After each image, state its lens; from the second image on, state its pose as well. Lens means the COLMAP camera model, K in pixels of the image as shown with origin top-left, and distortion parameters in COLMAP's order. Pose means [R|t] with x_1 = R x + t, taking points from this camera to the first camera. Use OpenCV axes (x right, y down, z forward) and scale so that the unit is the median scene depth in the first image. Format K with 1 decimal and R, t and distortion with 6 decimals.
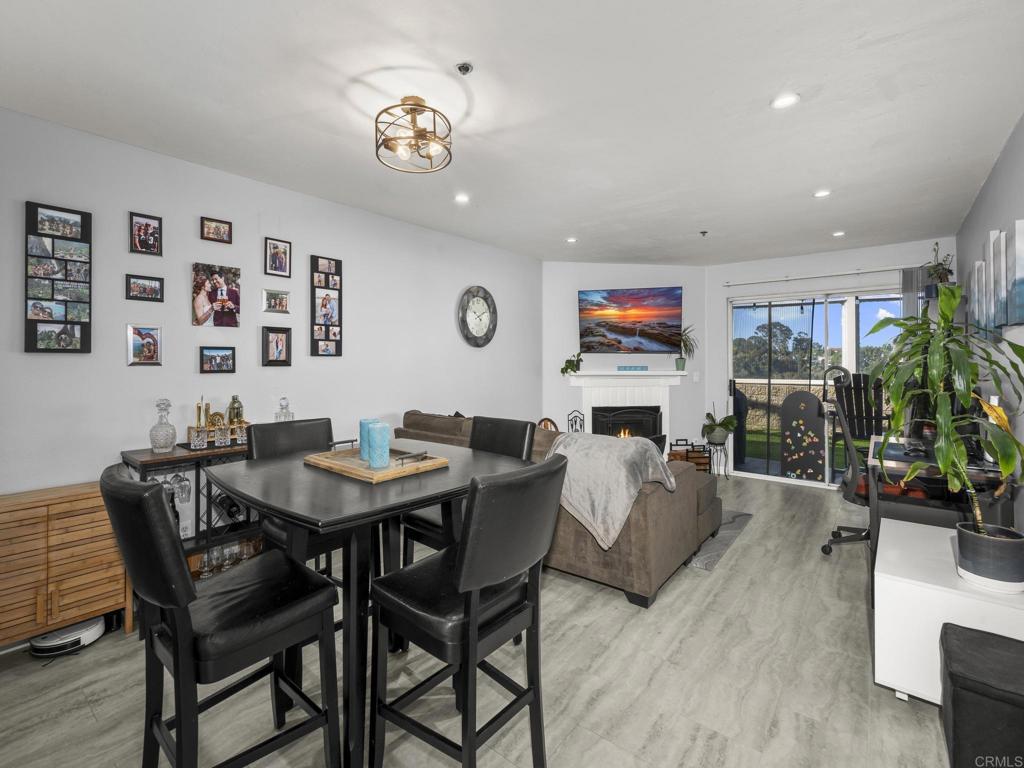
lens RADIAL K [[465.6, 0, 509.2], [0, 465.6, 360.3], [0, 0, 1]] dist [0.000096, 0.000322]
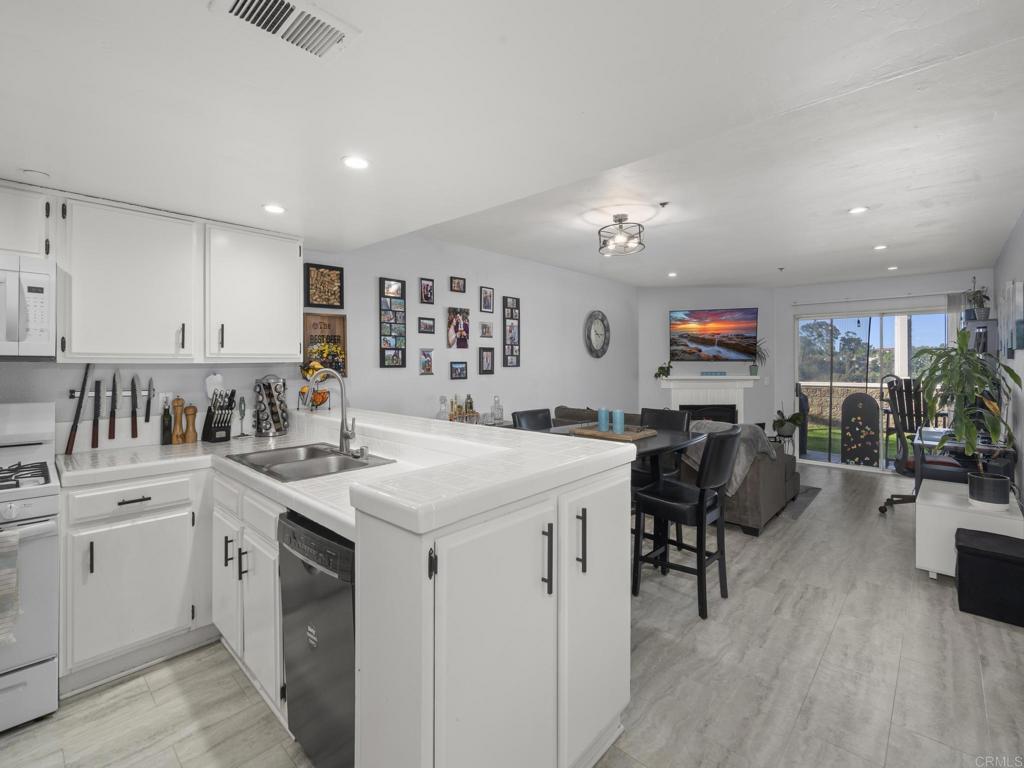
lens RADIAL K [[464.4, 0, 509.5], [0, 464.4, 364.2], [0, 0, 1]] dist [0.000130, 0.000120]
pose [[0.997470, -0.000405, -0.071088, -0.348296], [0.000876, 0.999978, 0.006592, -0.030446], [0.071084, -0.006638, 0.997448, -0.482458]]
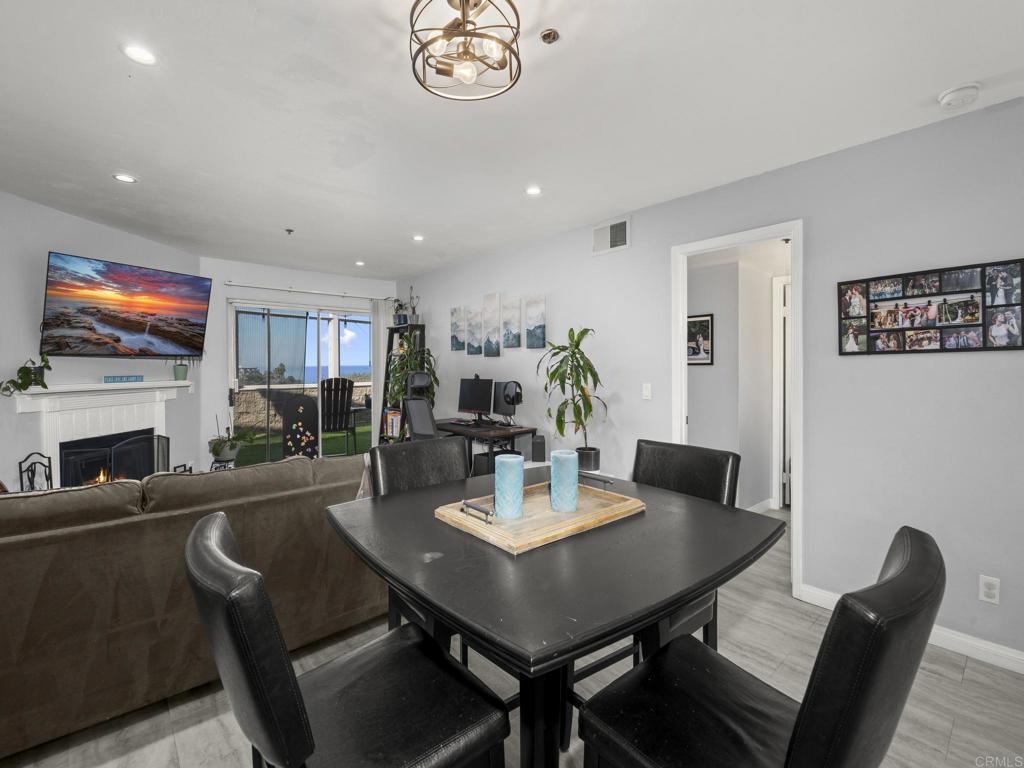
lens RADIAL K [[472.5, 0, 508.8], [0, 472.5, 374.2], [0, 0, 1]] dist [0.016371, -0.008158]
pose [[0.167237, -0.013255, 0.985828, -0.673302], [0.004444, 0.999910, 0.012690, 0.008355], [-0.985907, 0.002259, 0.167281, 0.598211]]
